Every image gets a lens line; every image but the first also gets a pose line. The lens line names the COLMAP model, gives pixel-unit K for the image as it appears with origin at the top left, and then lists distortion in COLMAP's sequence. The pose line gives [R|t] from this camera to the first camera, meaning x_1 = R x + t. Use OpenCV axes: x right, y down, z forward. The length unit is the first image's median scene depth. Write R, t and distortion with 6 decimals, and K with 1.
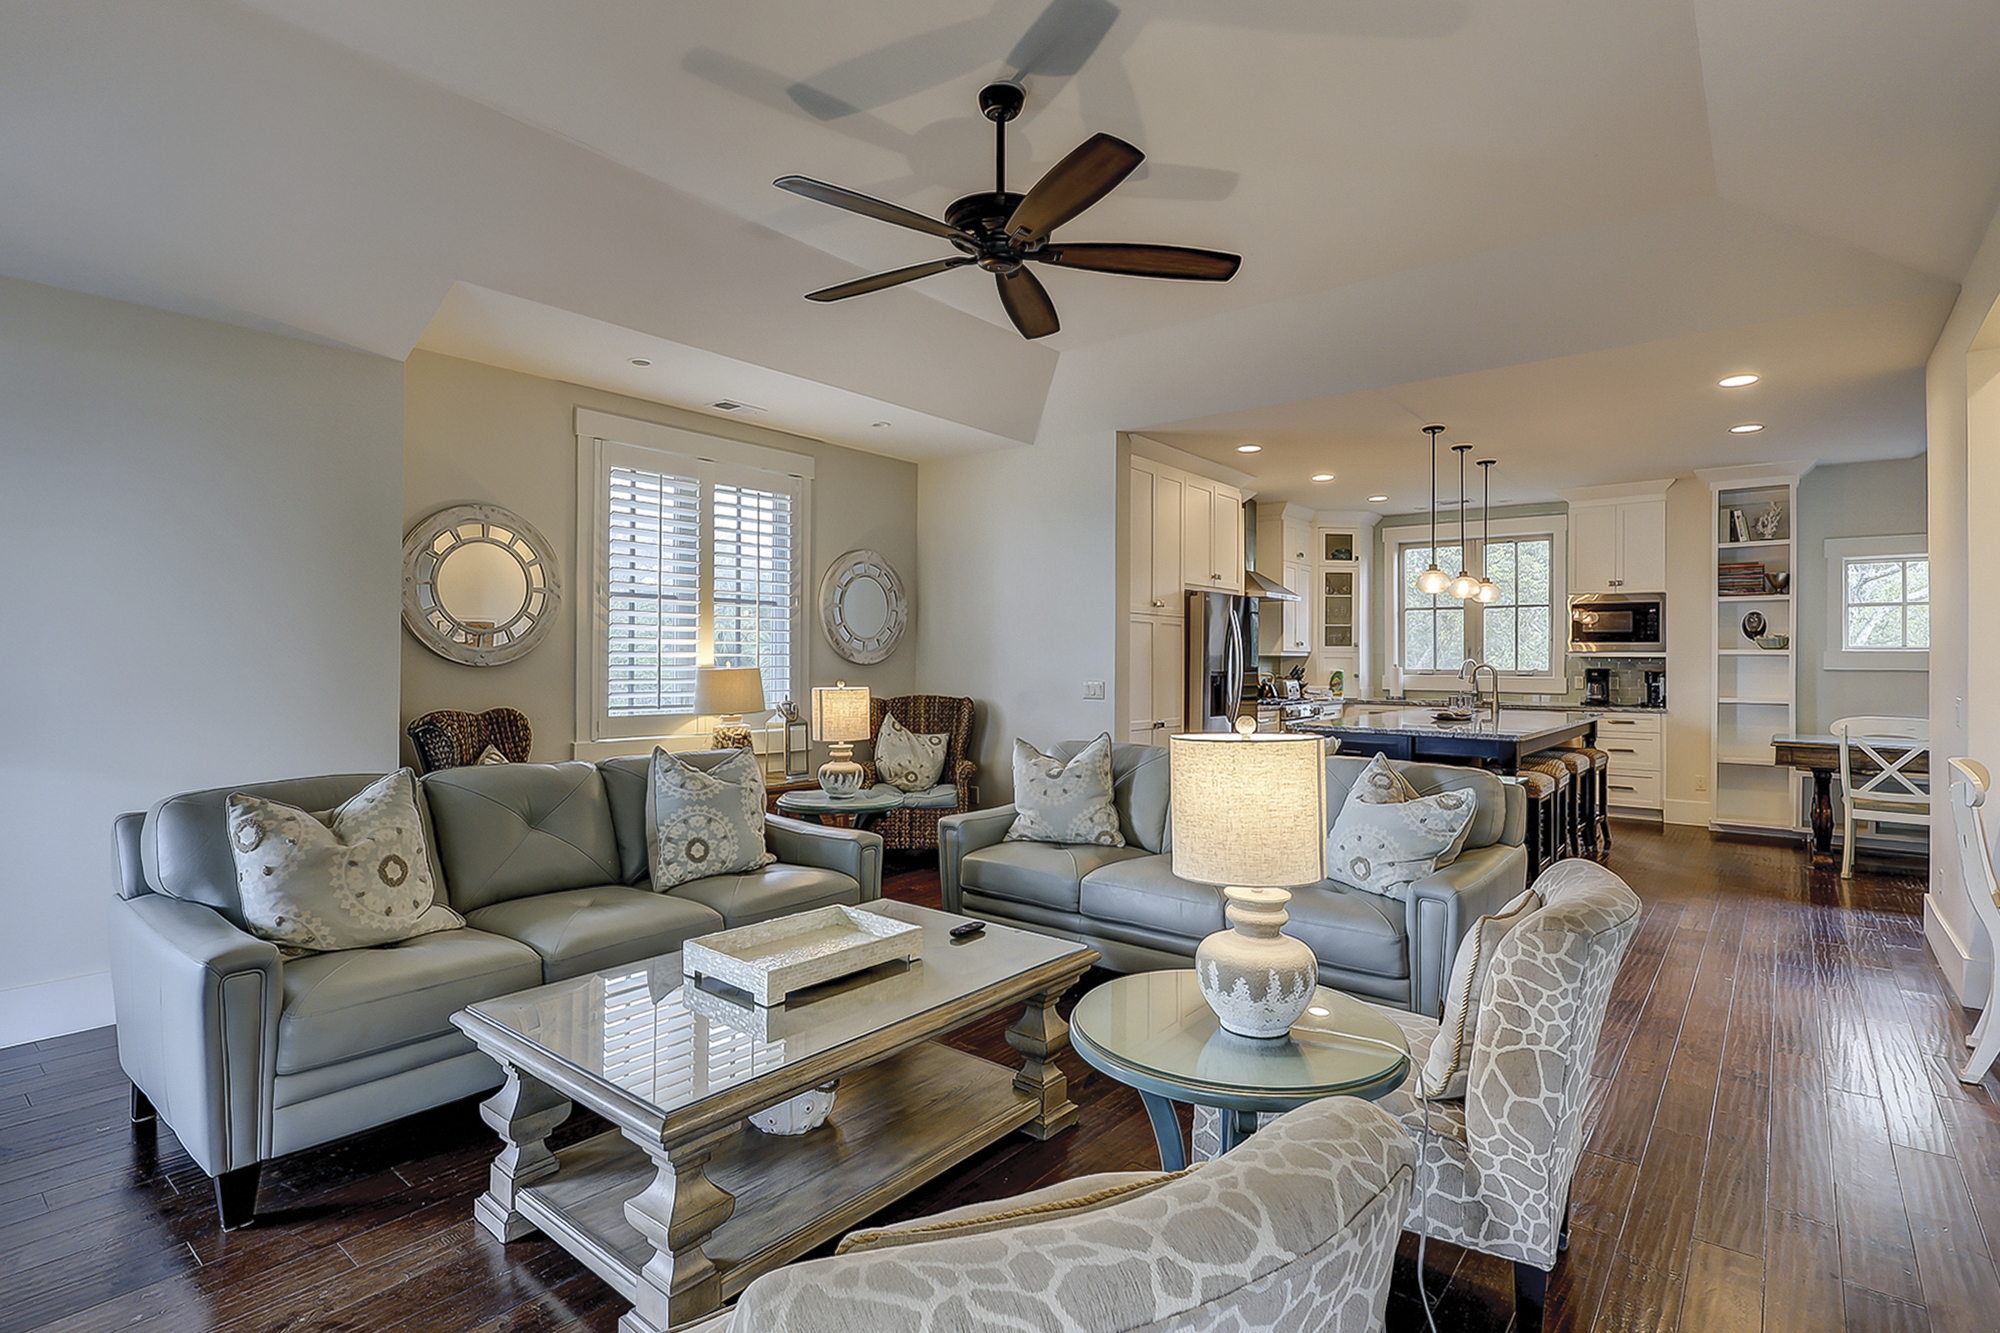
lens RADIAL K [[975.8, 0, 999.6], [0, 975.8, 652.0], [0, 0, 1]] dist [-0.002289, -0.000257]
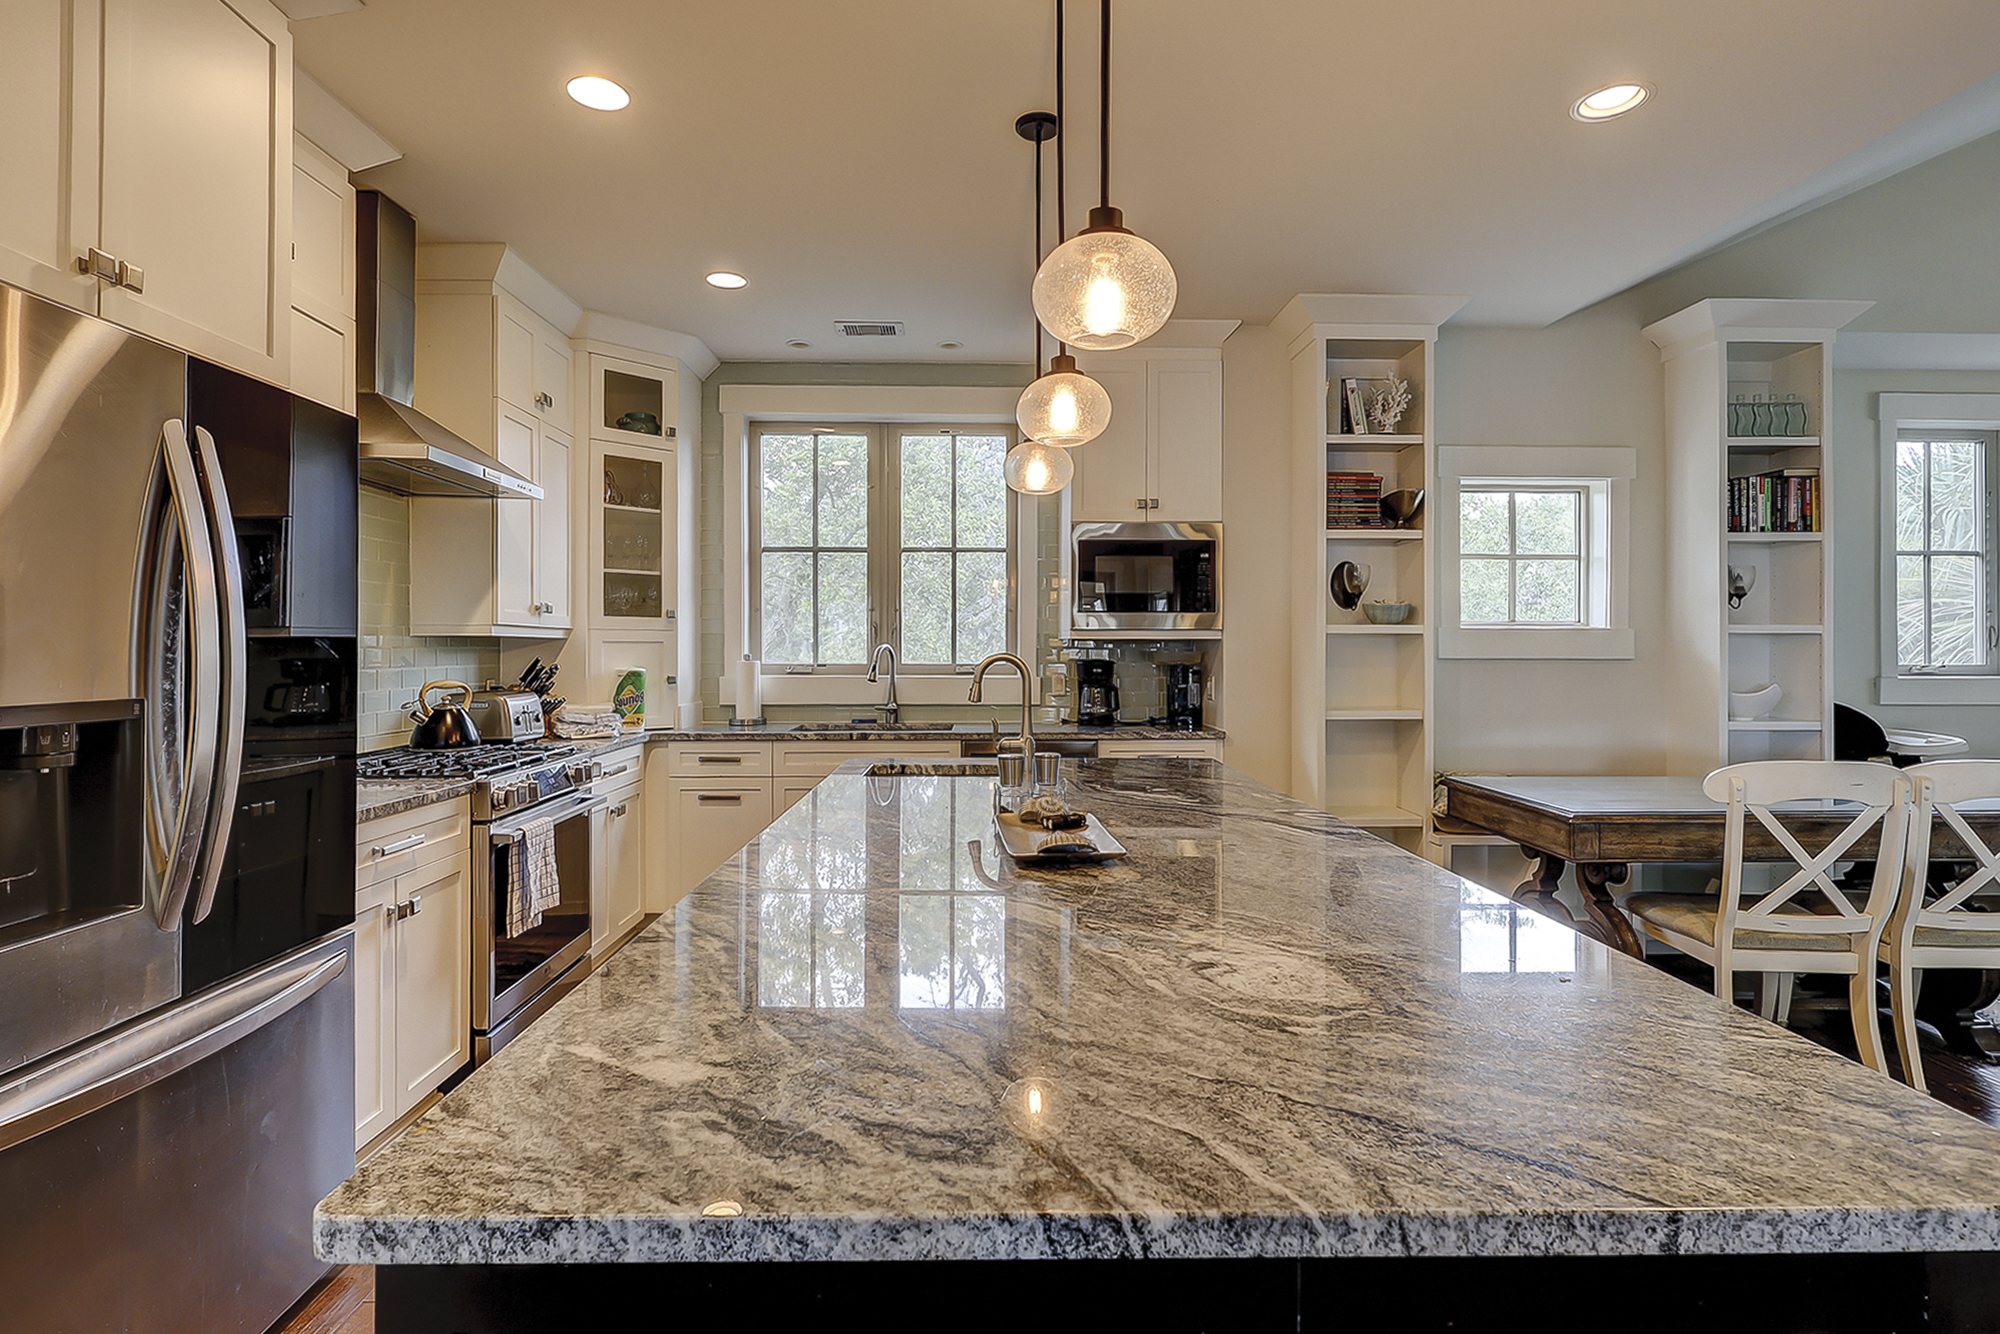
lens RADIAL K [[972.7, 0, 984.8], [0, 972.7, 655.5], [0, 0, 1]] dist [0.000938, 0.000717]
pose [[0.761663, -0.003140, 0.647965, 0.184764], [-0.000614, 0.999984, 0.005568, 0.010094], [-0.647973, -0.004639, 0.761649, 0.569159]]
